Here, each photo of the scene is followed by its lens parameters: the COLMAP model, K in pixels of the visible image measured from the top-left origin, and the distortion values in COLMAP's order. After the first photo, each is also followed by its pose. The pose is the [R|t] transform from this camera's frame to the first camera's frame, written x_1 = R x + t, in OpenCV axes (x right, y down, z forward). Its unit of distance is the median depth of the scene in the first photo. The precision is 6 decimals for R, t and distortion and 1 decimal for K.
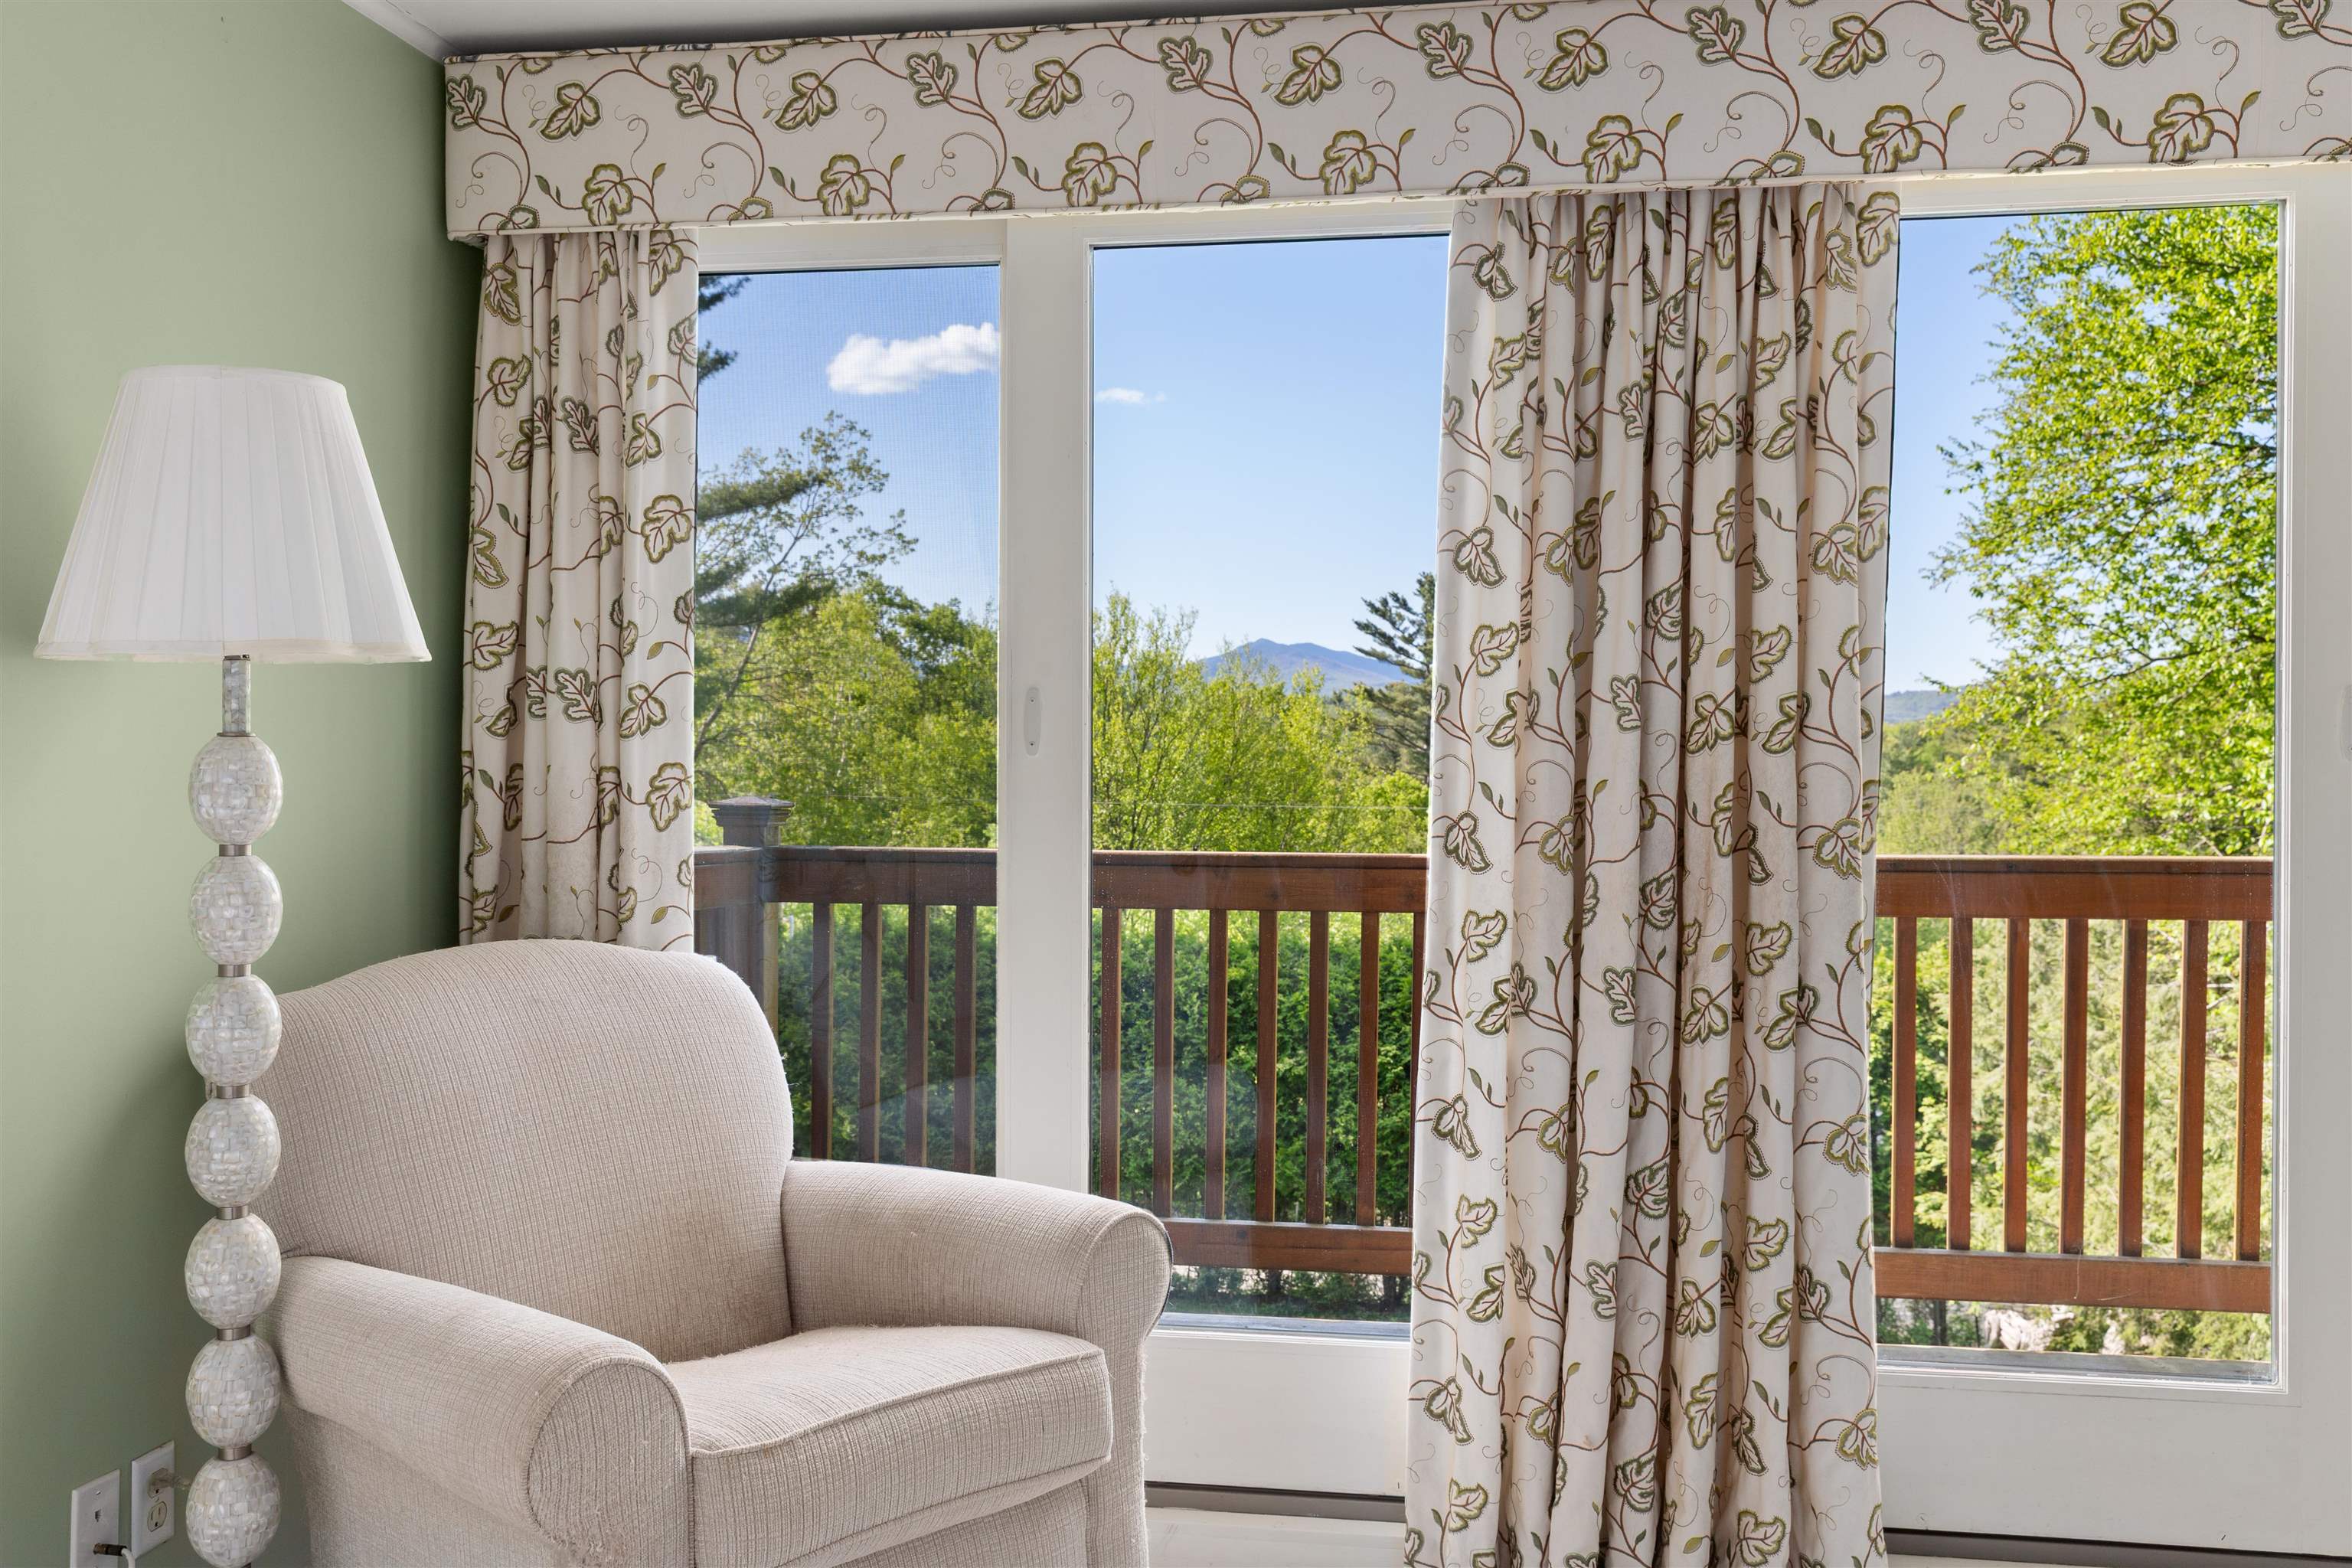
lens RADIAL K [[2003.8, 0, 1194.6], [0, 2003.8, 799.9], [0, 0, 1]] dist [-0.009422, 0.011387]
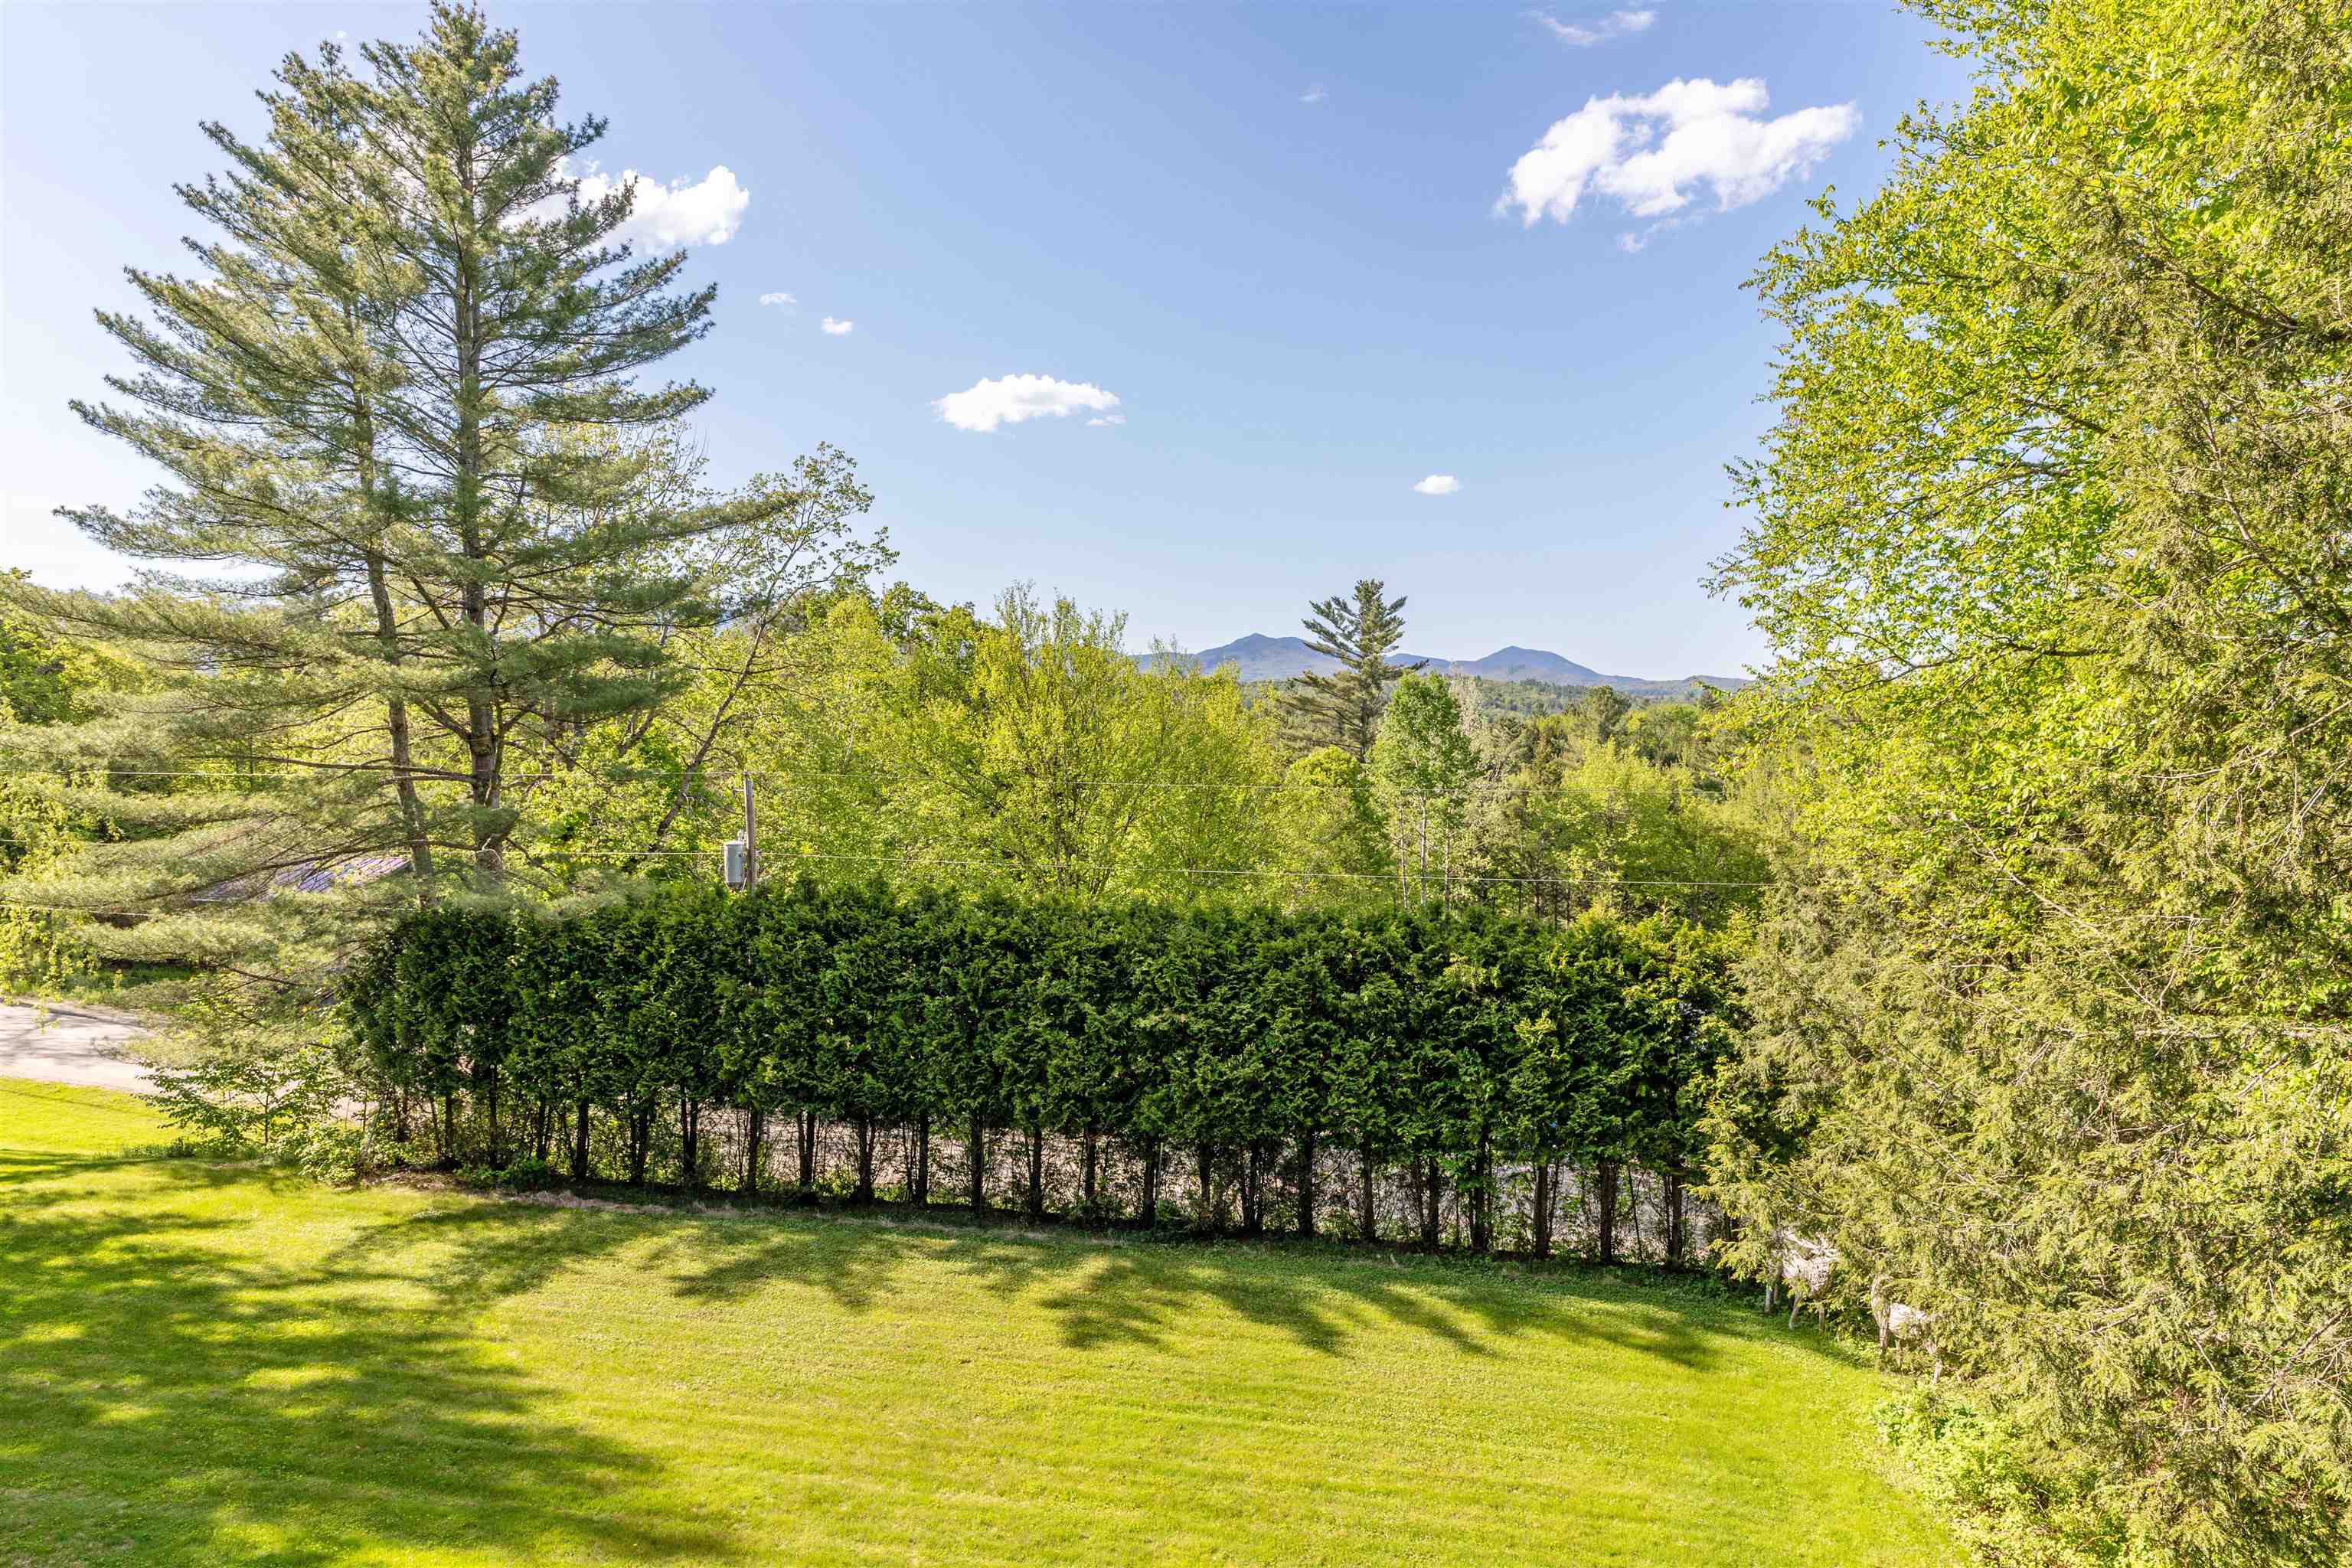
lens RADIAL K [[1606.7, 0, 1177.0], [0, 1606.7, 807.7], [0, 0, 1]] dist [0.005480, 0.000171]
pose [[0.999950, 0.003117, -0.009471, 0.092876], [-0.002854, 0.999615, 0.027585, -0.016948], [0.009554, -0.027557, 0.999575, 0.140068]]
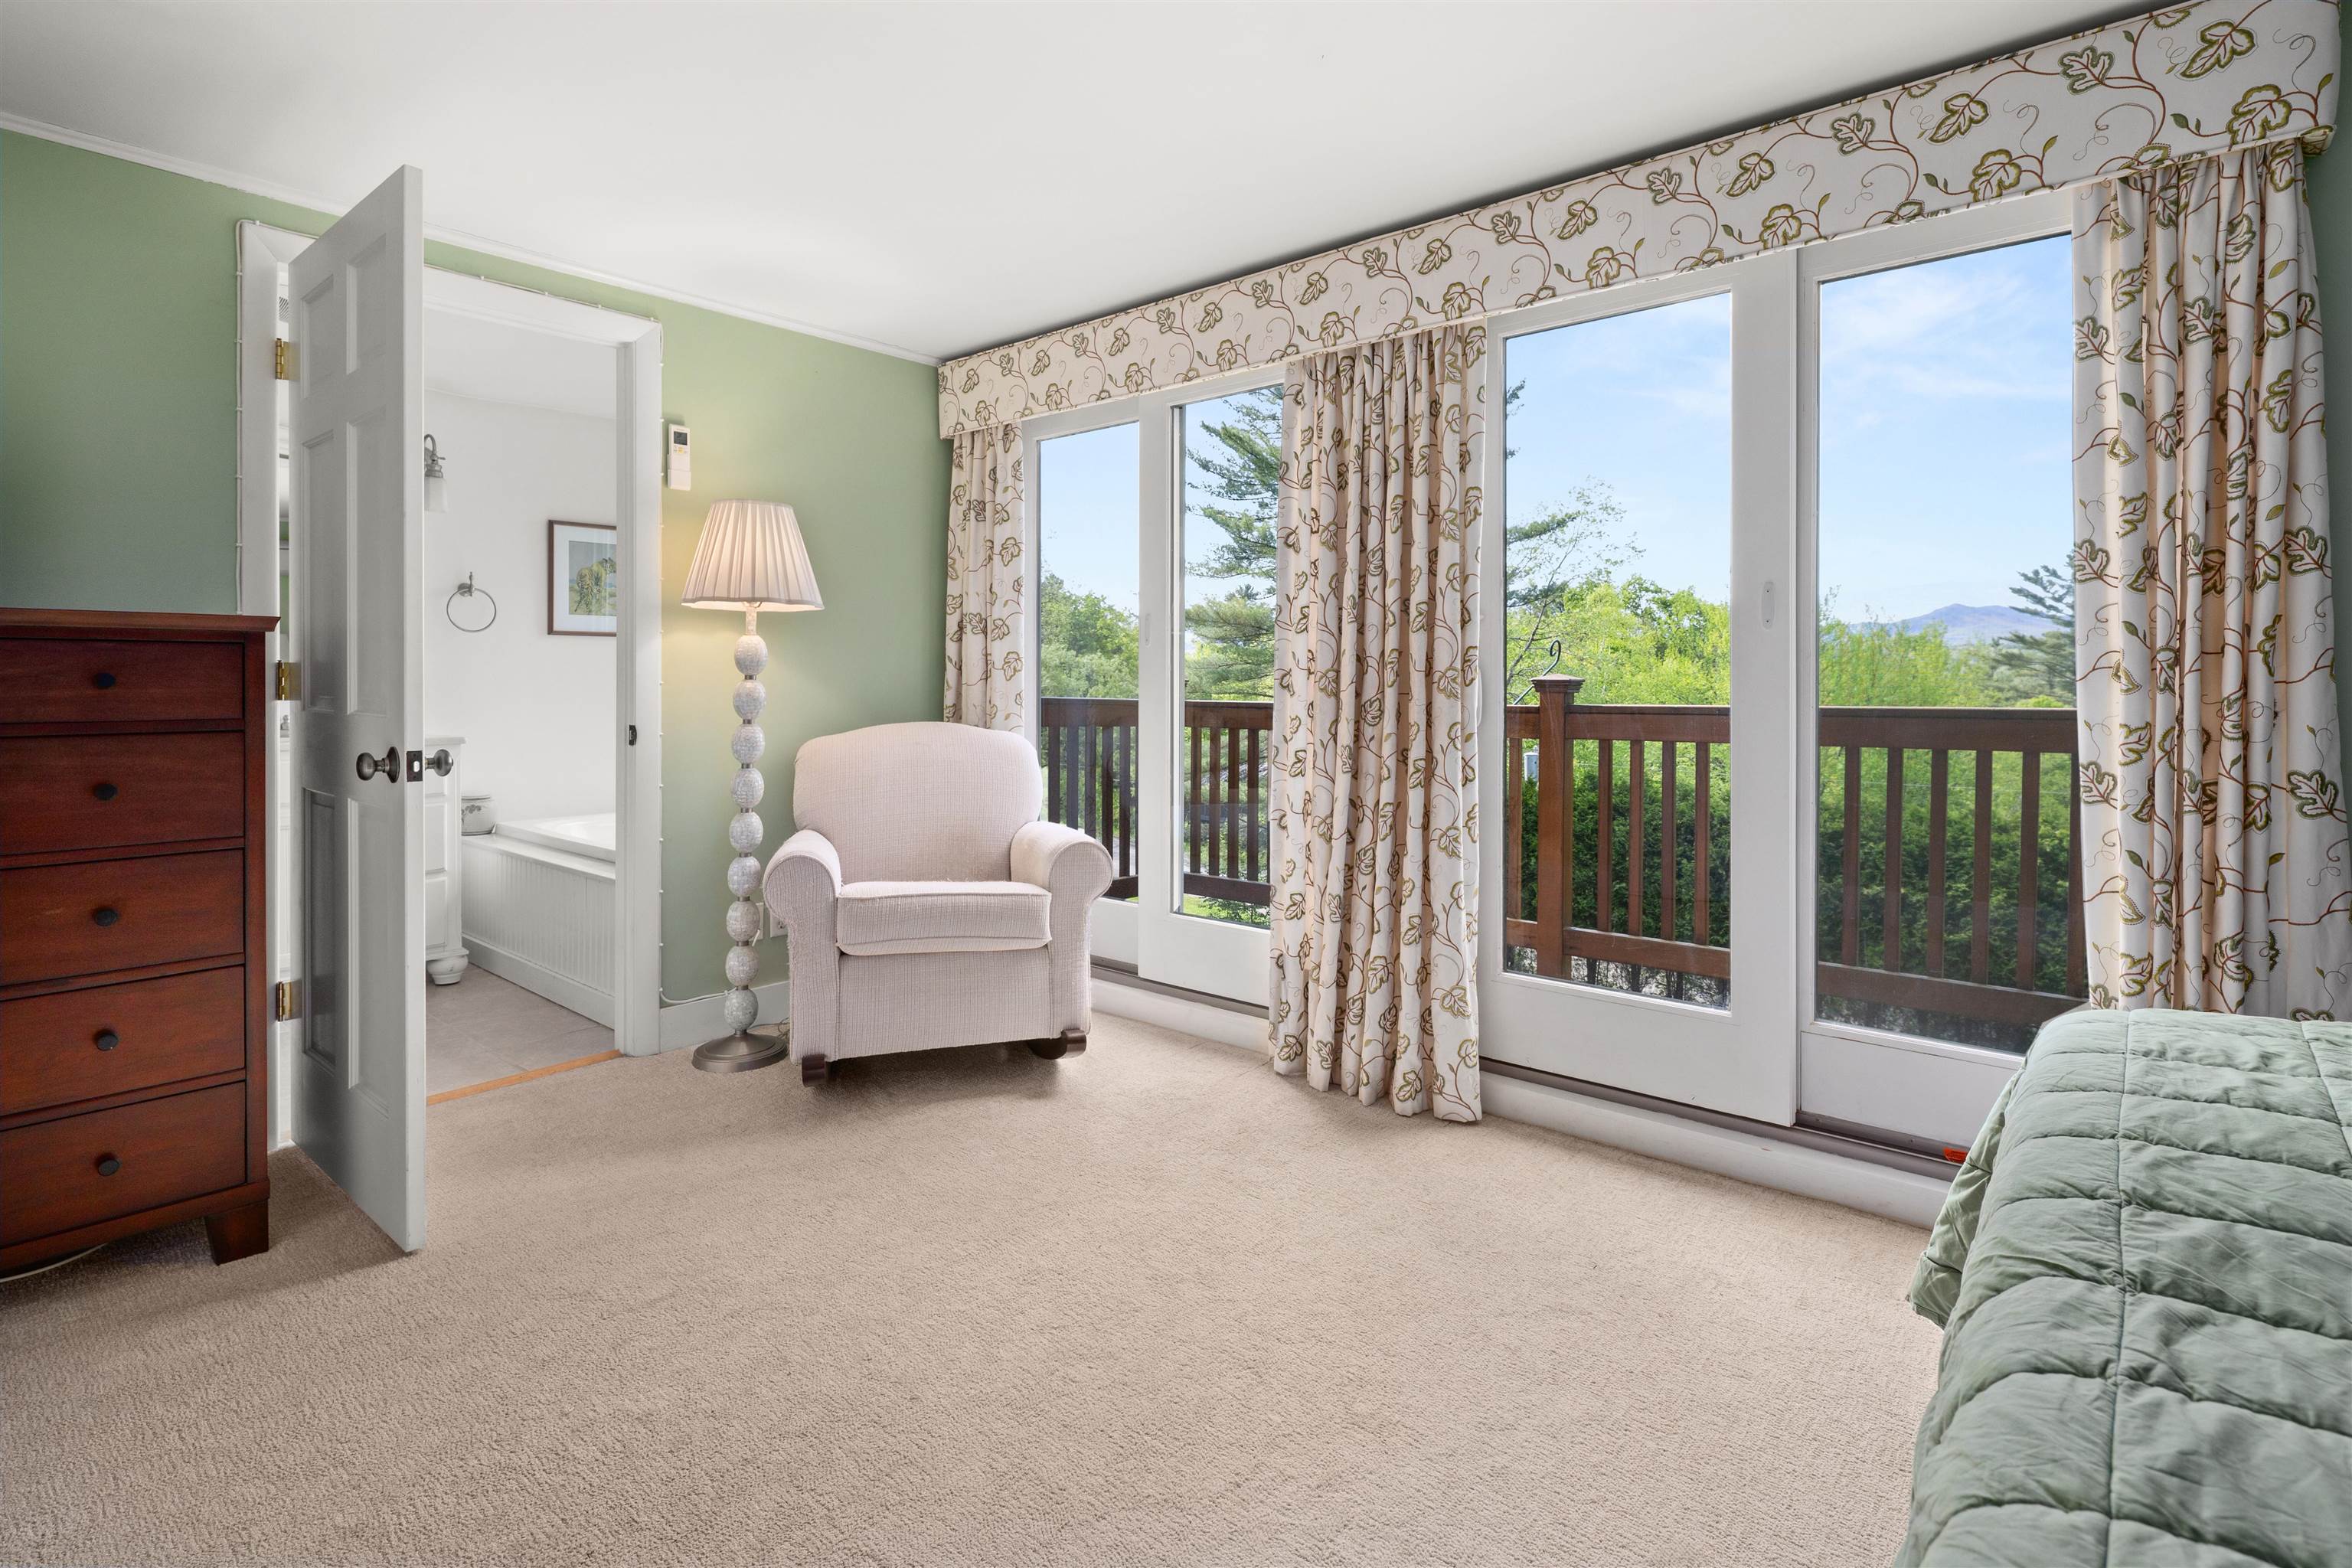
lens RADIAL K [[1164.6, 0, 1151.6], [0, 1164.6, 700.3], [0, 0, 1]] dist [0.000396, -0.001380]
pose [[0.844456, 0.003604, -0.535613, 0.075289], [-0.009097, 0.999930, -0.007614, 0.005795], [0.535548, 0.011302, 0.844429, -0.007096]]
